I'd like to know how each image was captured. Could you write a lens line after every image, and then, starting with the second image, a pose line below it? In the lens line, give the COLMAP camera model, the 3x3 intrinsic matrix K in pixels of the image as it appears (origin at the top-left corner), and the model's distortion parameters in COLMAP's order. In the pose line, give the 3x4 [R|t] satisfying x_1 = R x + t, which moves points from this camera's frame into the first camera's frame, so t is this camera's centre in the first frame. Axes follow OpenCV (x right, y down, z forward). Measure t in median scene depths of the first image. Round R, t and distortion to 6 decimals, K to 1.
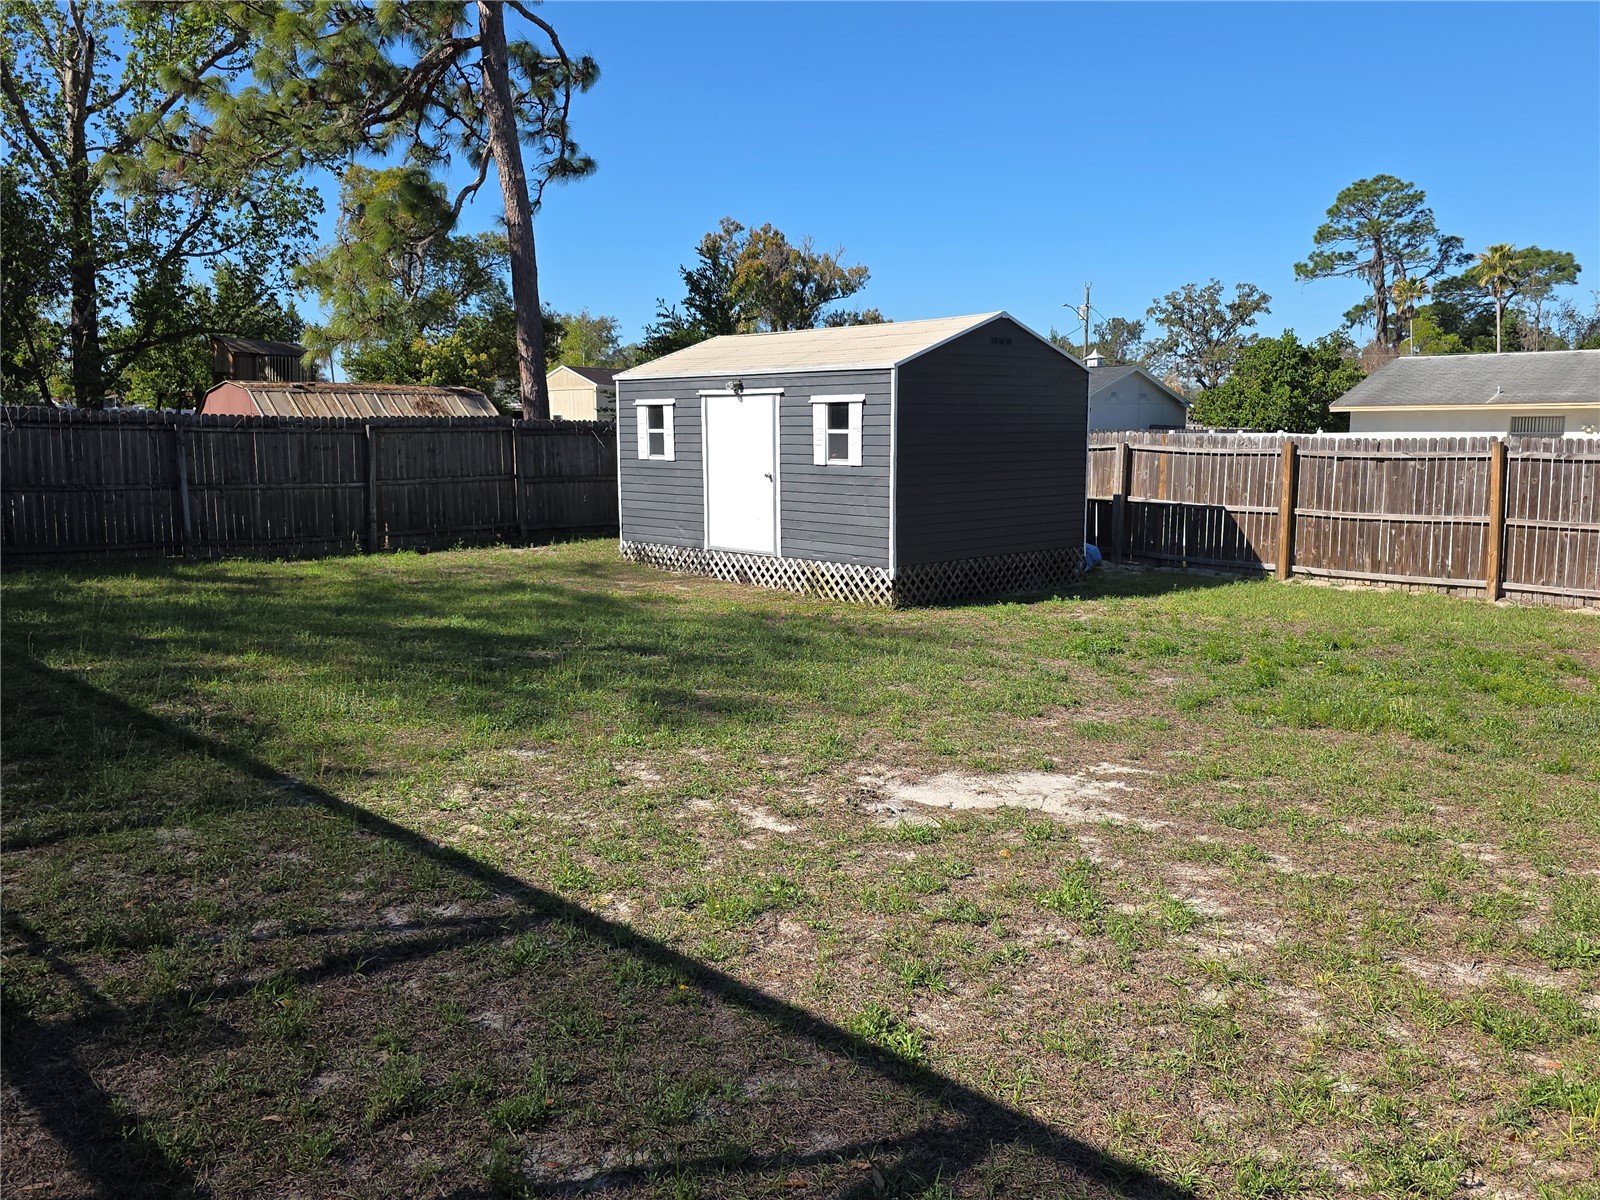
lens RADIAL K [[1288.8, 0, 803.2], [0, 1288.8, 602.3], [0, 0, 1]] dist [0.069209, -0.077863]
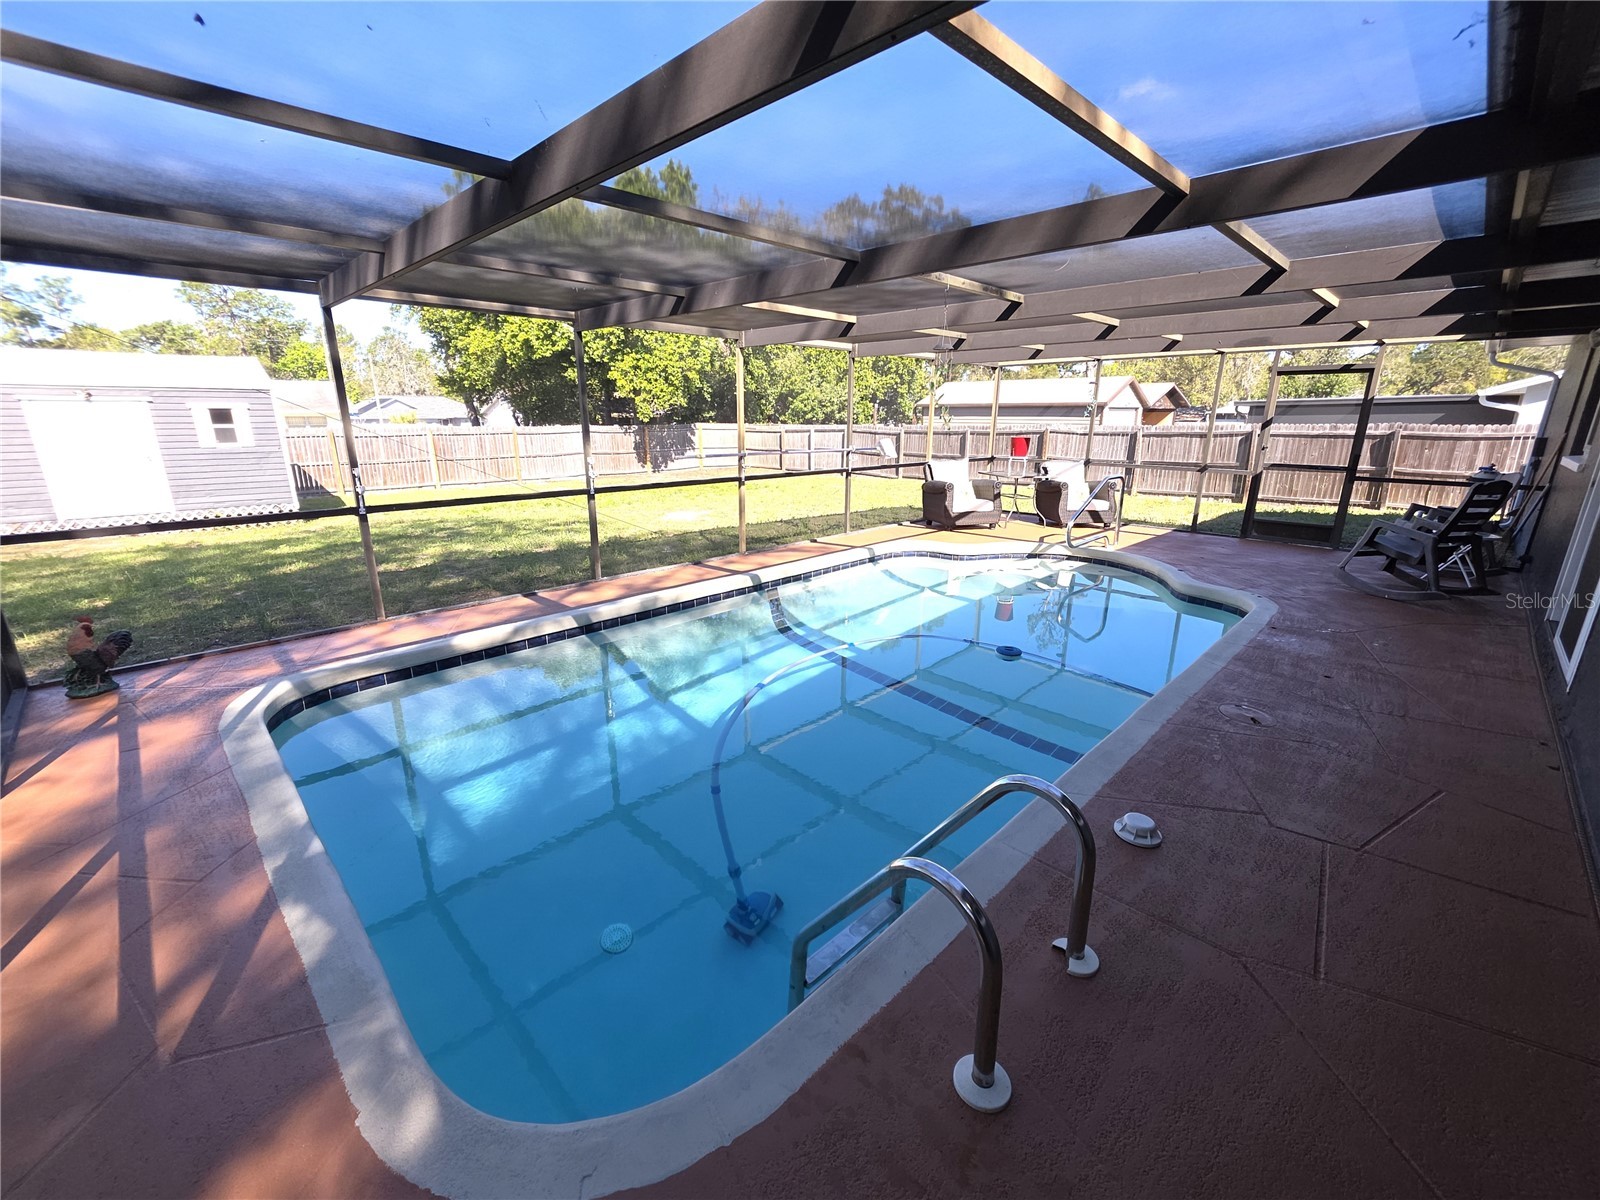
lens RADIAL K [[642.4, 0, 795.3], [0, 642.4, 597.5], [0, 0, 1]] dist [-0.002523, -0.000343]
pose [[-0.002903, -0.268072, 0.963395, -0.743010], [0.135430, 0.954417, 0.265982, -0.036877], [-0.990783, 0.131245, 0.033534, 0.241835]]
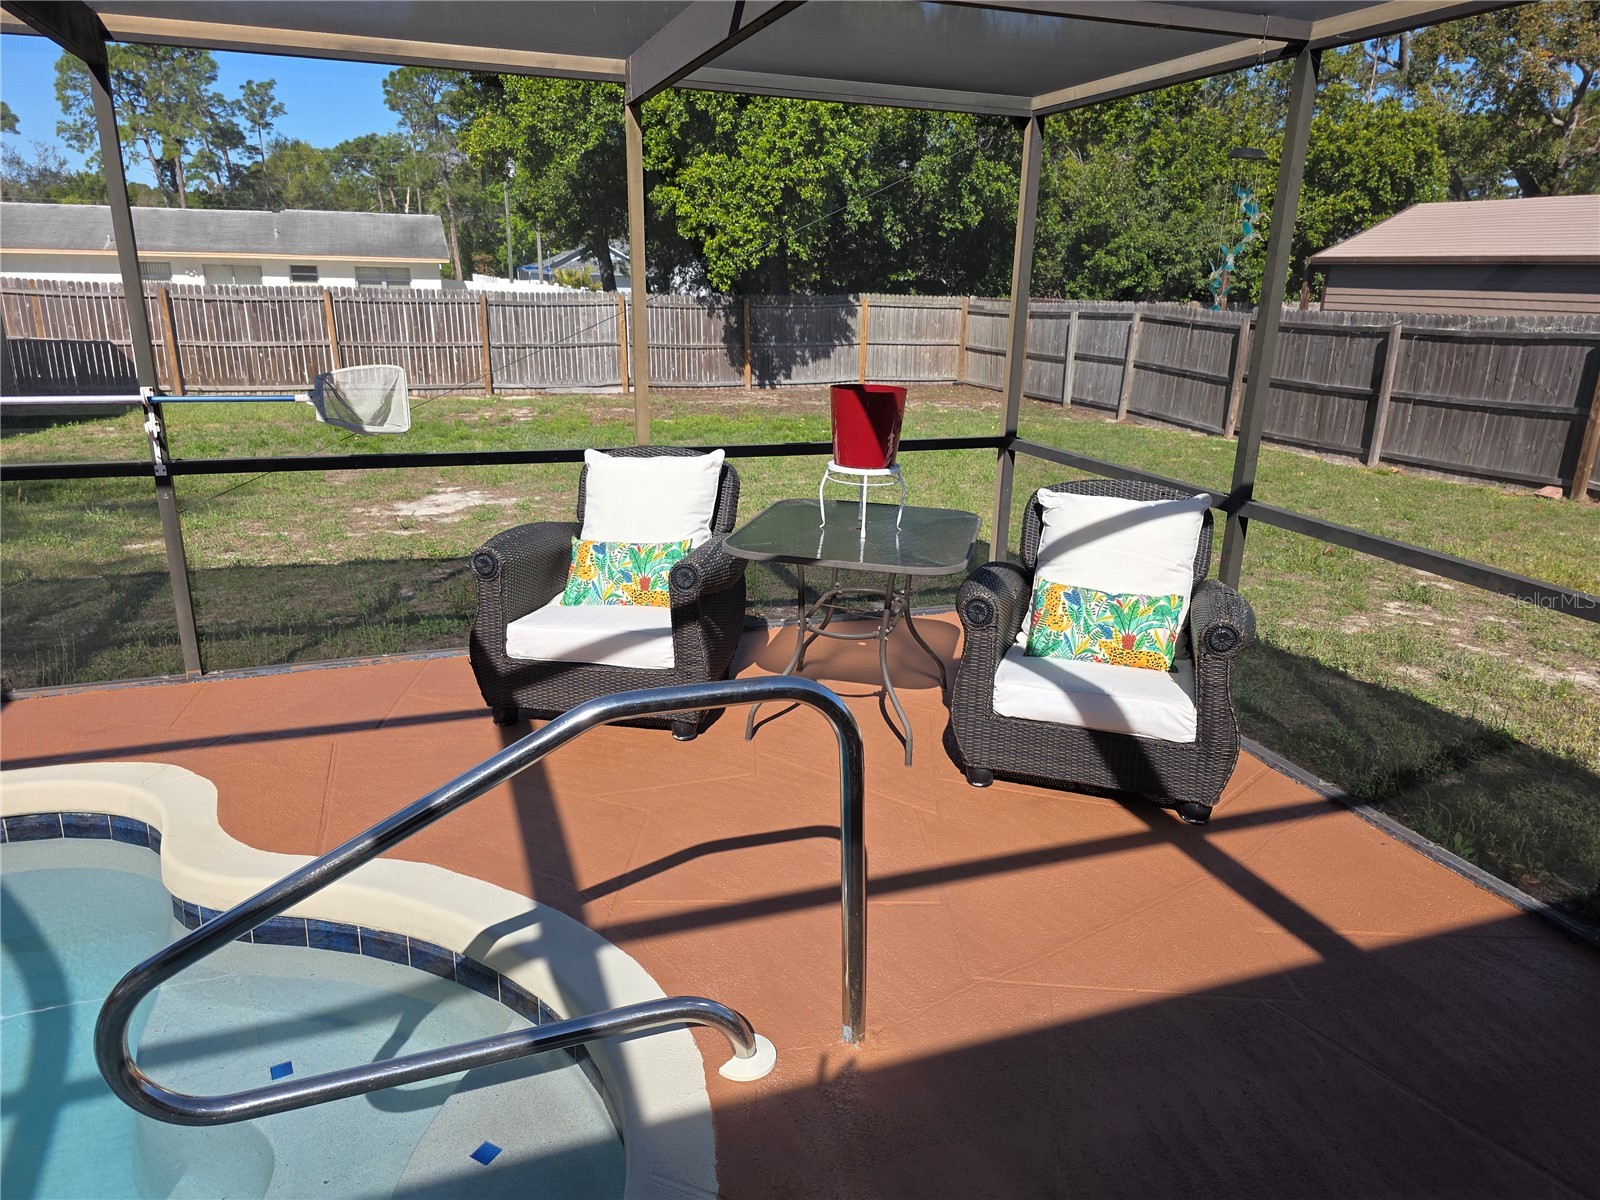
lens RADIAL K [[1071.3, 0, 800.0], [0, 1071.3, 600.0], [0, 0, 1]] dist [0.044523, -0.035116]
pose [[0.415167, -0.253017, 0.873853, -0.394962], [0.104982, 0.967454, 0.230241, -0.005440], [-0.903667, -0.003850, 0.428218, -0.030831]]
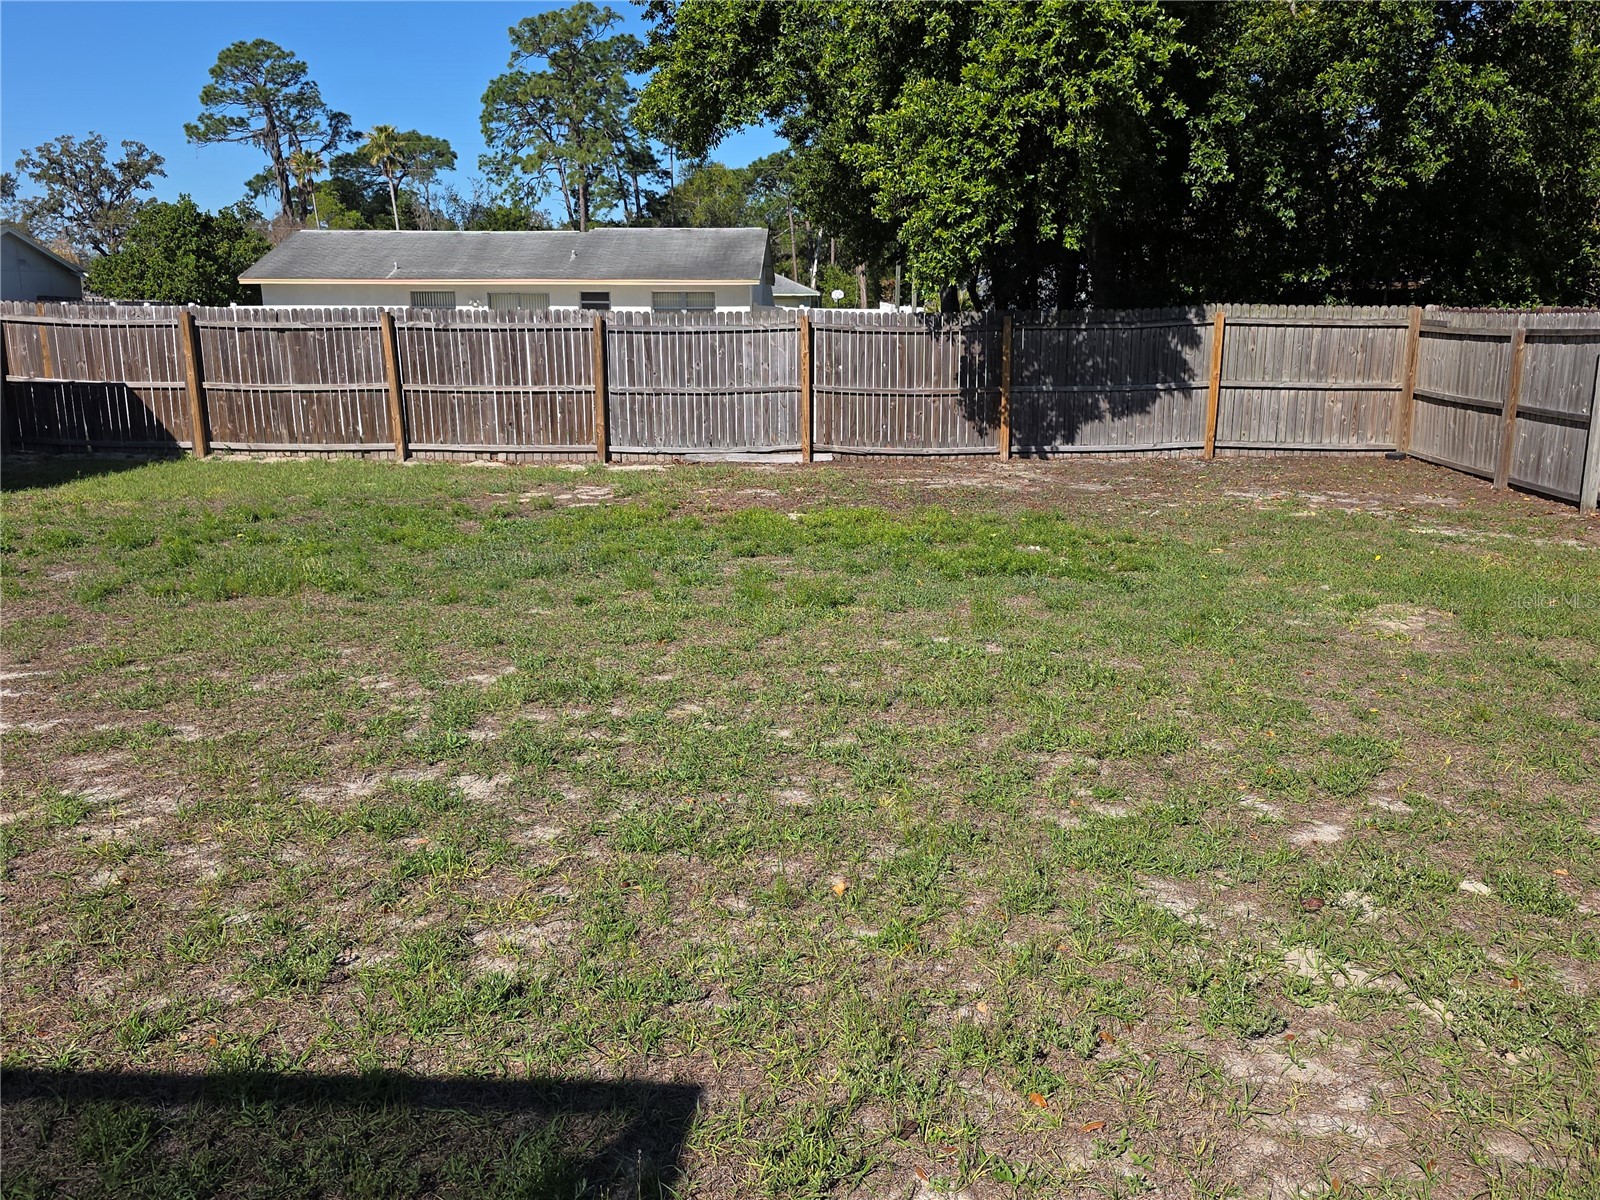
lens RADIAL K [[1288.8, 0, 803.2], [0, 1288.8, 602.3], [0, 0, 1]] dist [0.069209, -0.077863]
pose [[0.717117, -0.158163, 0.678769, 0.014906], [0.094728, 0.986991, 0.129903, 0.005758], [-0.690485, -0.028857, 0.722771, -0.014533]]
